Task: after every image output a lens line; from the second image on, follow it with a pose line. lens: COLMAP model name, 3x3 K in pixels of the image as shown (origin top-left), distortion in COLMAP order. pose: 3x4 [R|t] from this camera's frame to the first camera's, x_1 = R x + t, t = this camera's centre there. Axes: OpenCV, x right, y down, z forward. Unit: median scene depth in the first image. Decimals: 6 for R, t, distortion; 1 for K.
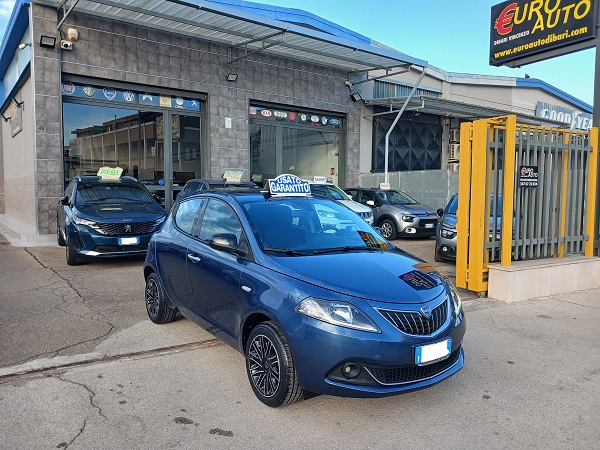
lens RADIAL K [[458.6, 0, 300.0], [0, 458.6, 225.0], [0, 0, 1]] dist [0.010636, -0.010837]
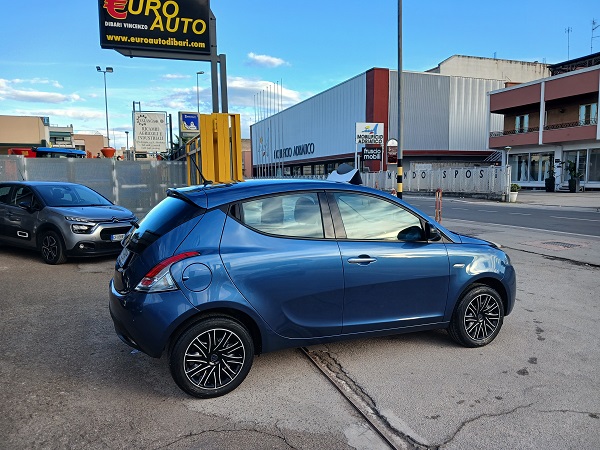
lens RADIAL K [[474.3, 0, 298.5], [0, 474.3, 238.5], [0, 0, 1]] dist [0.006258, -0.009632]
pose [[0.212998, -0.131583, 0.968152, -0.364198], [0.080083, 0.989907, 0.116922, -0.027305], [-0.973765, 0.052628, 0.221386, 0.301843]]
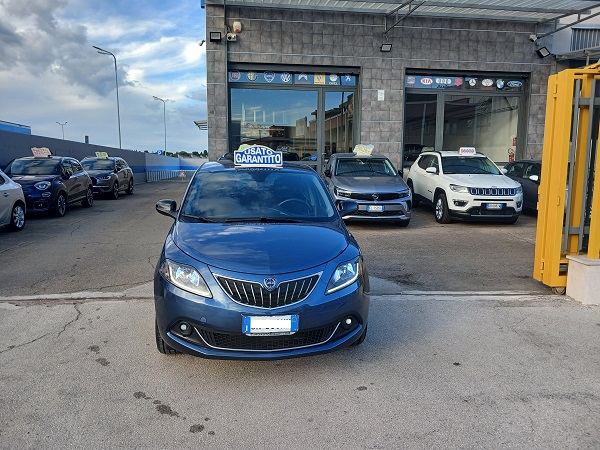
lens RADIAL K [[458.6, 0, 300.0], [0, 458.6, 225.0], [0, 0, 1]] dist [0.010636, -0.010837]
pose [[0.885737, 0.056087, -0.460786, 0.185608], [-0.030968, 0.997602, 0.061901, 0.000187], [0.463152, -0.040558, 0.885350, 0.041263]]
